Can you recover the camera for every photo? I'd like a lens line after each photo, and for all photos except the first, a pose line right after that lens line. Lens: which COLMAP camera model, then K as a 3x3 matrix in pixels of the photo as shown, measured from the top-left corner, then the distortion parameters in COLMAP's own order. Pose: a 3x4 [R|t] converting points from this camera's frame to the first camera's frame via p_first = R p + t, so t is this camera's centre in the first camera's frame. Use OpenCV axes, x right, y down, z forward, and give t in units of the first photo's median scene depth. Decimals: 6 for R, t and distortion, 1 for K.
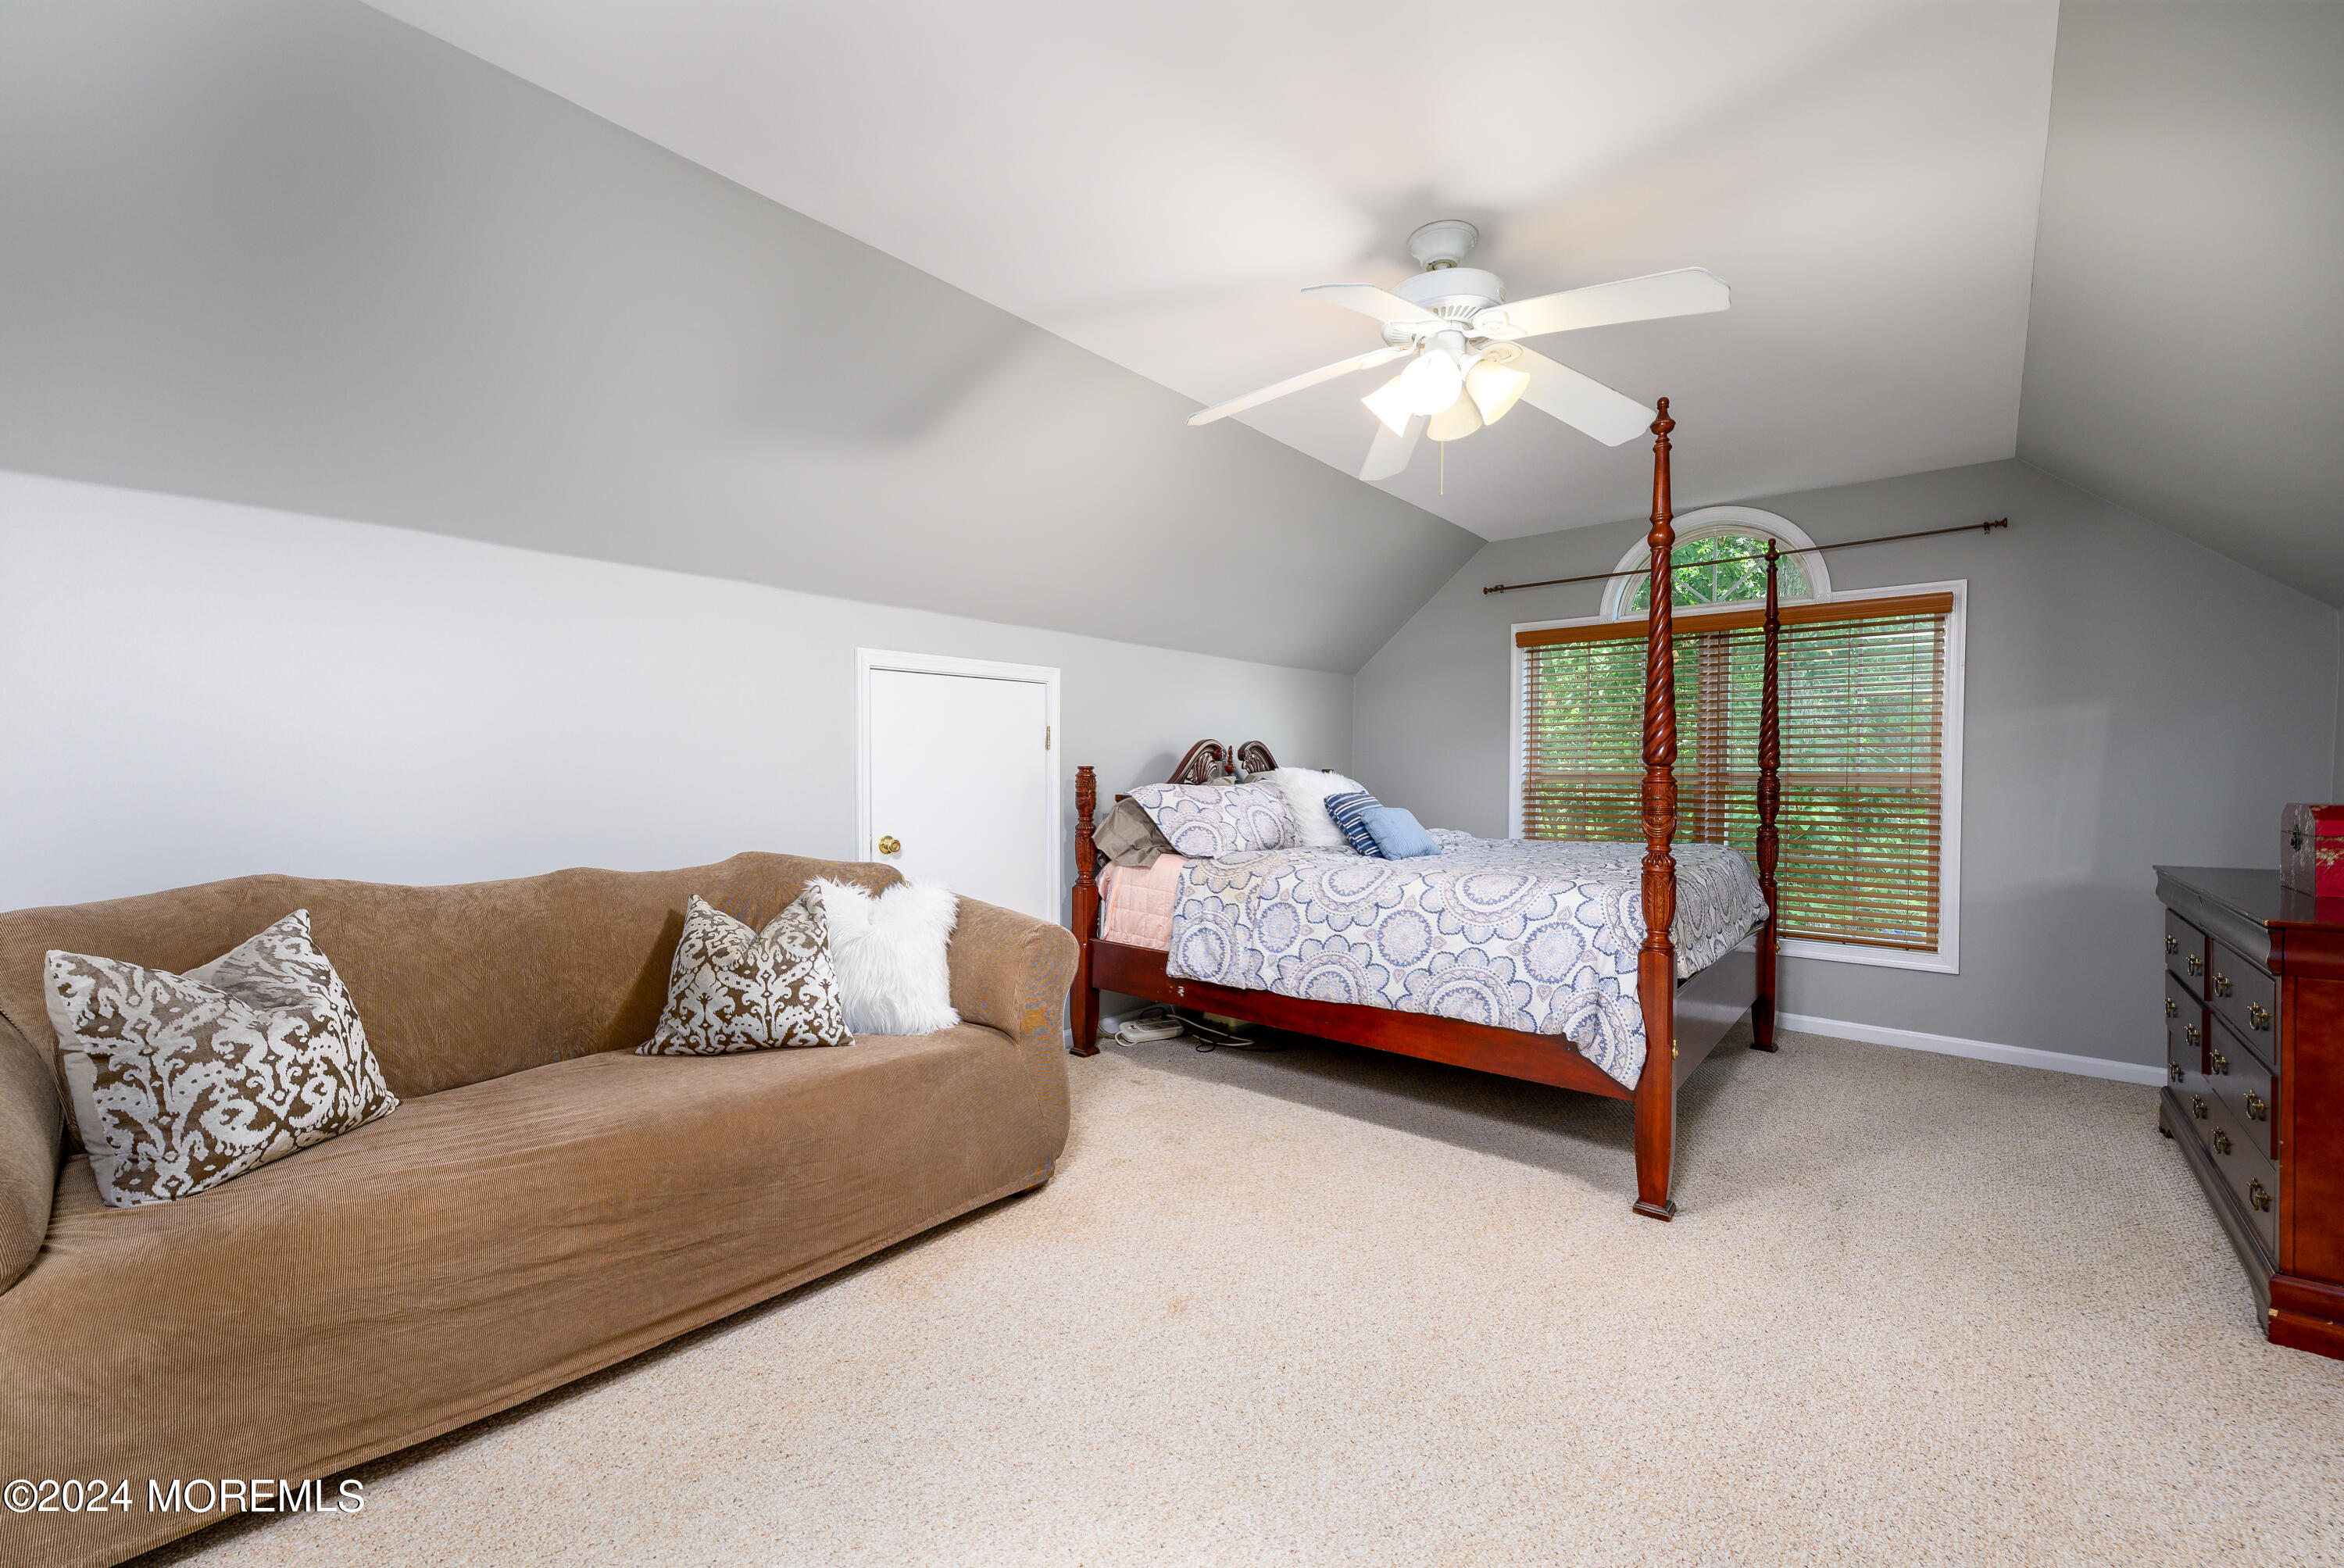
lens RADIAL K [[947.6, 0, 1176.3], [0, 947.6, 761.3], [0, 0, 1]] dist [-0.000066, 0.000157]
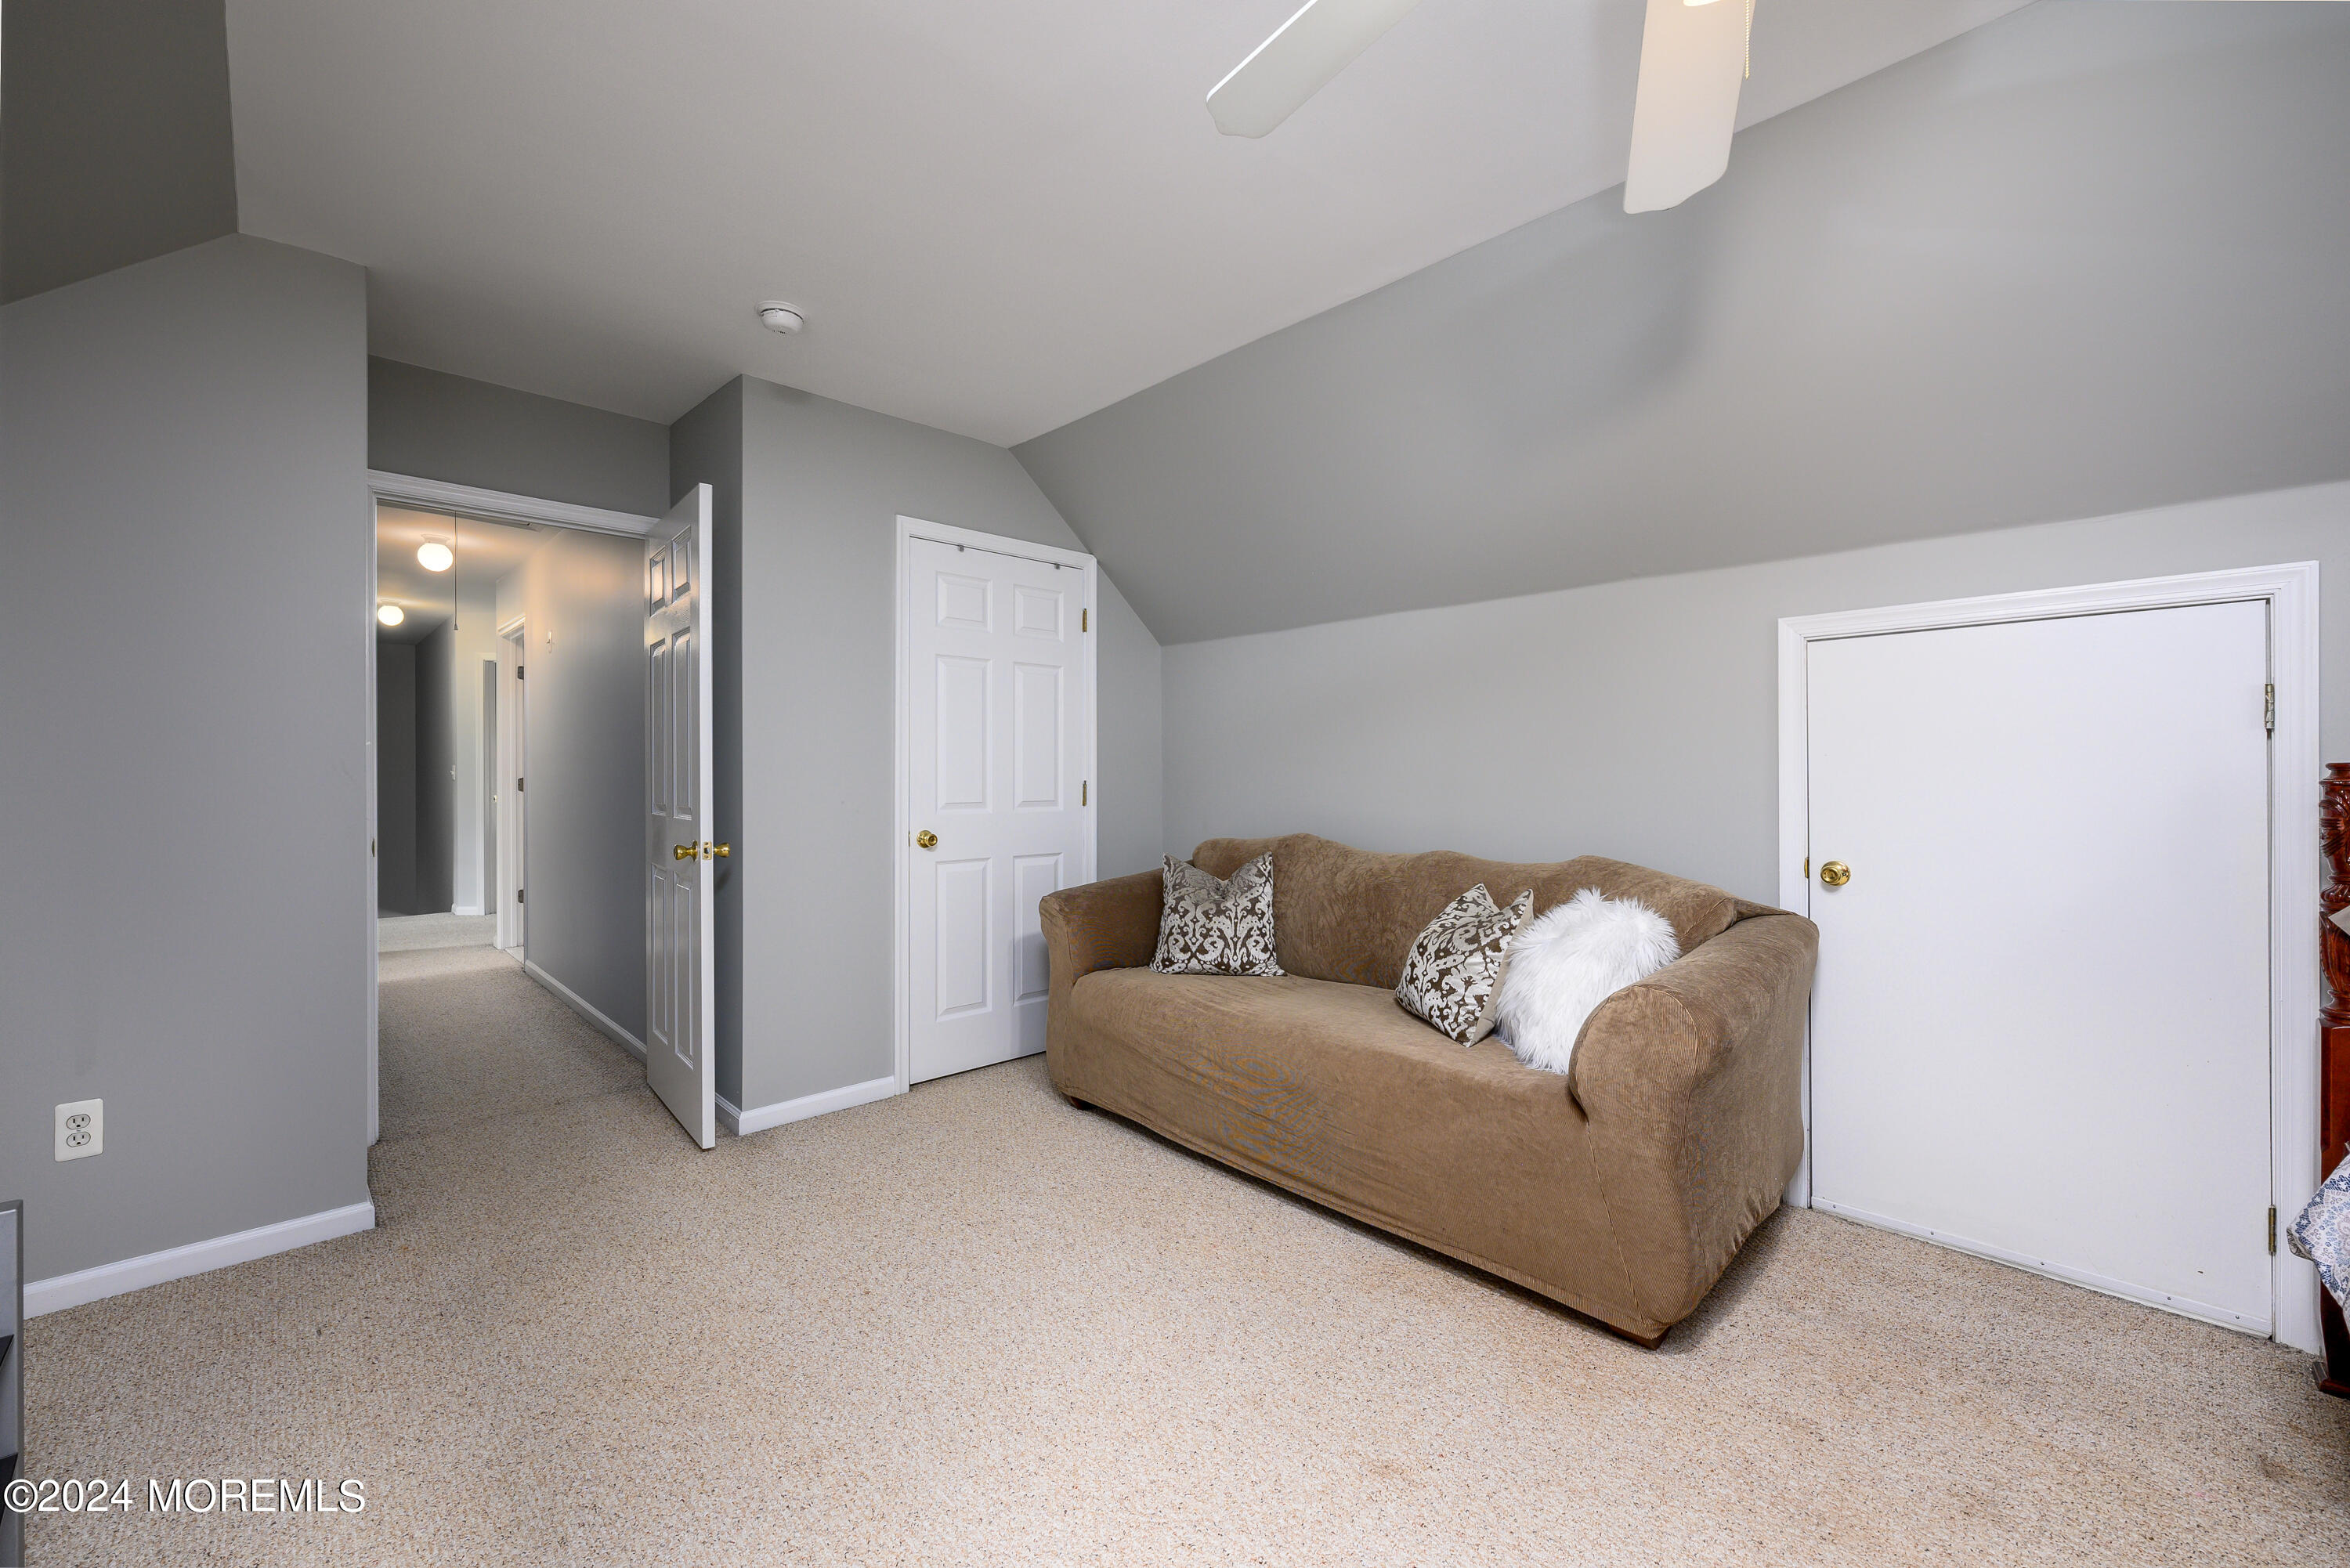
lens RADIAL K [[946.3, 0, 1172.5], [0, 946.3, 764.3], [0, 0, 1]] dist [0.000812, 0.000386]
pose [[-0.091056, -0.008593, -0.995809, 0.425250], [0.010312, 0.999901, -0.009571, 0.004385], [0.995792, -0.011140, -0.090959, 0.485326]]
